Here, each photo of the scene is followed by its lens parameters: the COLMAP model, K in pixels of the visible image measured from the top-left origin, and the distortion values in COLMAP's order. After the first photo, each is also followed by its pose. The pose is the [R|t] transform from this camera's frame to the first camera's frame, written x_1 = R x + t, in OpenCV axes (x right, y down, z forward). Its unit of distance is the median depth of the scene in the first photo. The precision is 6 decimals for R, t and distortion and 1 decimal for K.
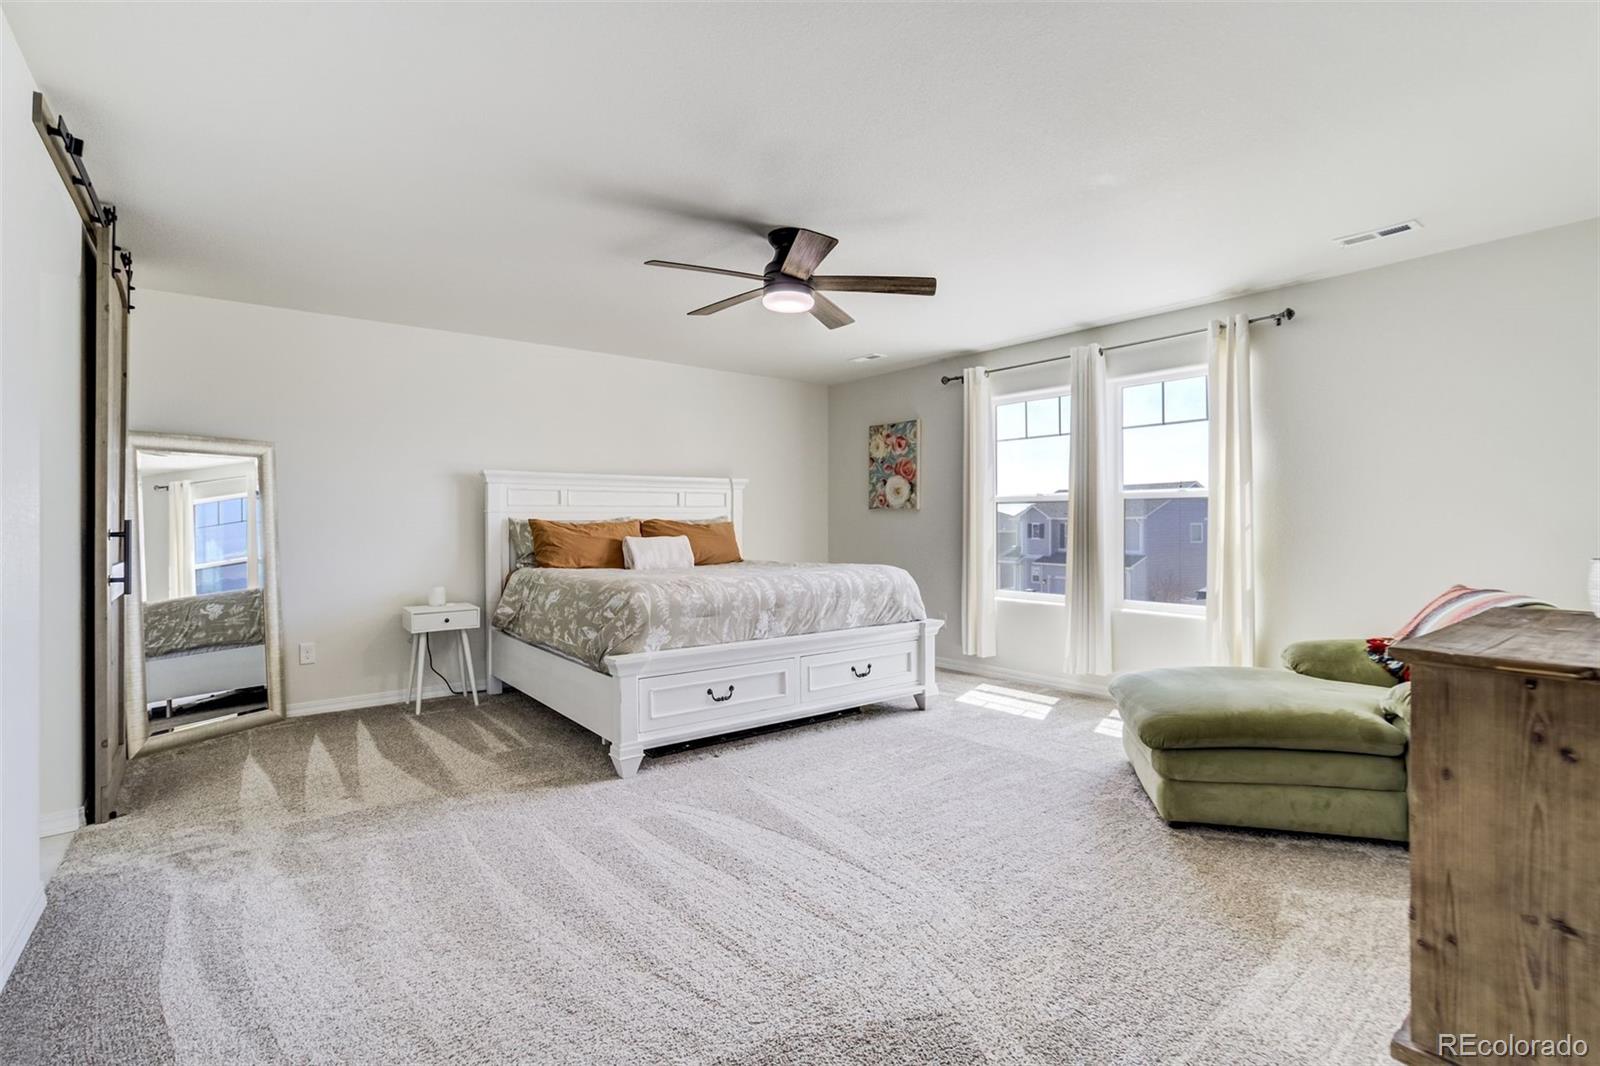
lens RADIAL K [[764.0, 0, 793.0], [0, 764.0, 525.7], [0, 0, 1]] dist [-0.034679, 0.014613]
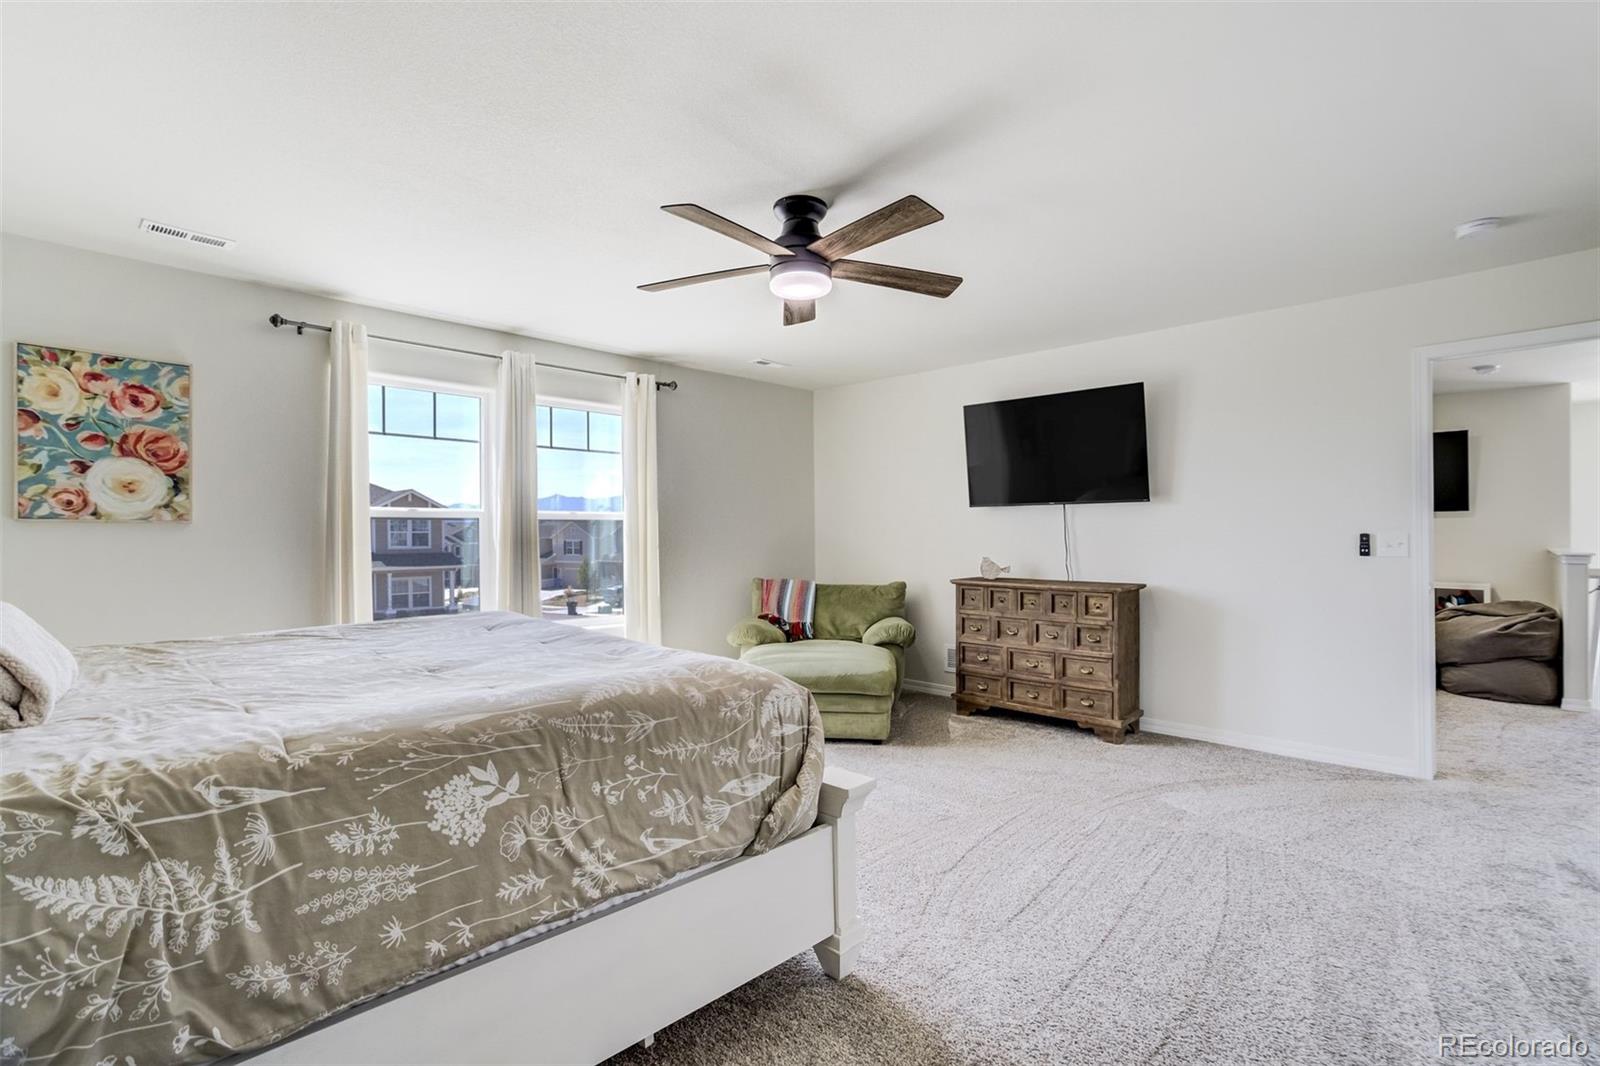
lens RADIAL K [[766.7, 0, 827.8], [0, 766.7, 529.1], [0, 0, 1]] dist [-0.081714, 0.050609]
pose [[-0.169038, 0.006136, 0.985590, -0.526307], [0.000135, 0.999981, -0.006202, -0.015667], [-0.985609, -0.000915, -0.169036, 0.715516]]
